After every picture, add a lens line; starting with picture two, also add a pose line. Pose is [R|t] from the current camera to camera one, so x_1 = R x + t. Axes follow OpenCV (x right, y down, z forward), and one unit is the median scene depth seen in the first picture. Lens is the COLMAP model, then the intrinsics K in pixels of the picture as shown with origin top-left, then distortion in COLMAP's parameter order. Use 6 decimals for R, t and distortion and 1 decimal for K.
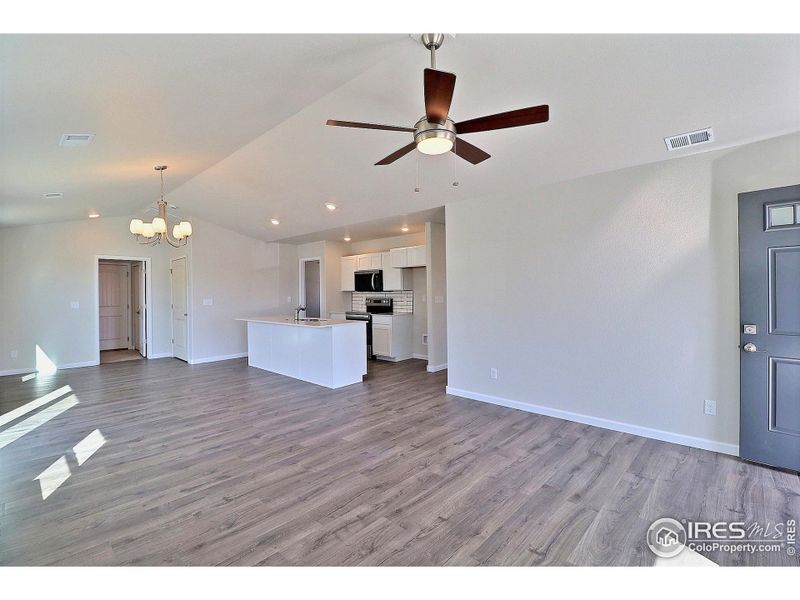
lens RADIAL K [[372.7, 0, 402.5], [0, 372.7, 291.4], [0, 0, 1]] dist [0.000041, -0.014499]
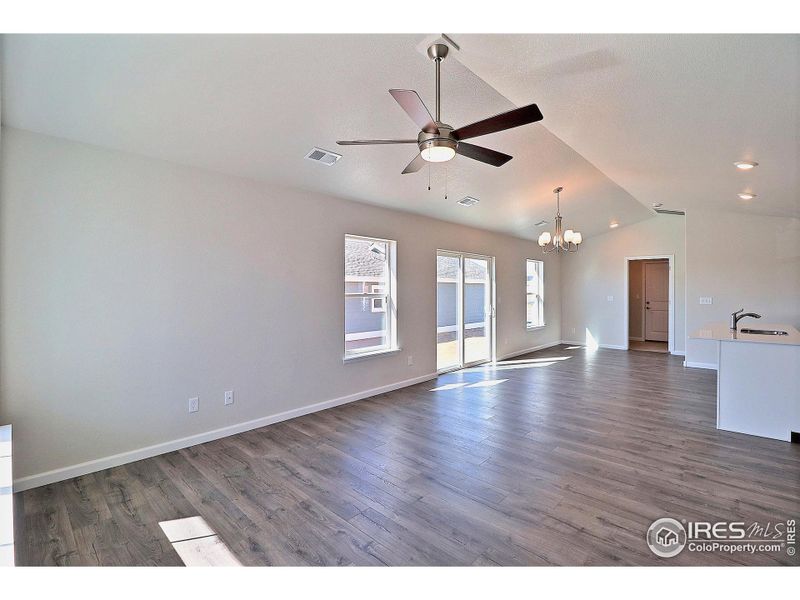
lens RADIAL K [[372.7, 0, 402.5], [0, 372.7, 291.4], [0, 0, 1]] dist [0.000041, -0.014499]
pose [[-0.007823, 0.016592, -0.999832, 0.369409], [-0.001671, 0.999861, 0.016605, -0.007135], [0.999968, 0.001800, -0.007794, 0.291993]]
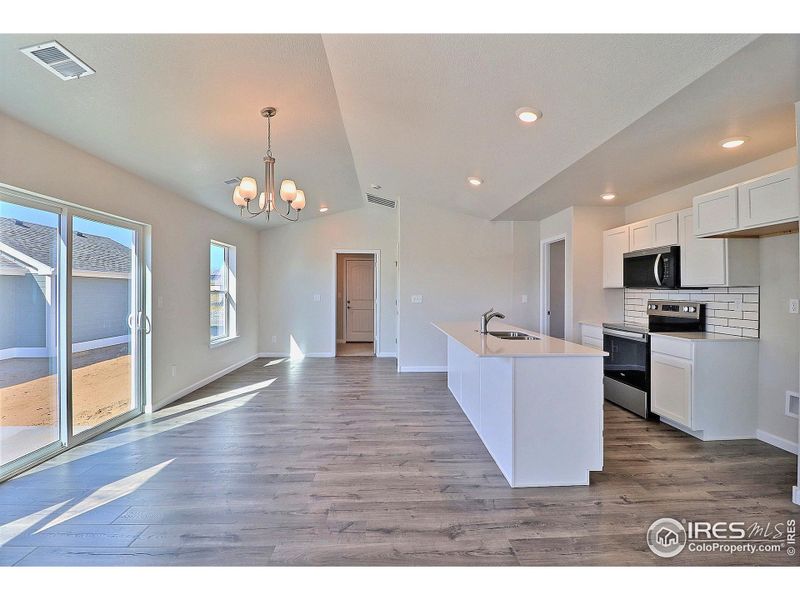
lens RADIAL K [[372.7, 0, 402.5], [0, 372.7, 291.4], [0, 0, 1]] dist [0.000041, -0.014499]
pose [[0.709765, 0.017031, -0.704233, 0.034370], [-0.014240, 0.999850, 0.009829, 0.004571], [0.704294, 0.003052, 0.709901, 0.401133]]
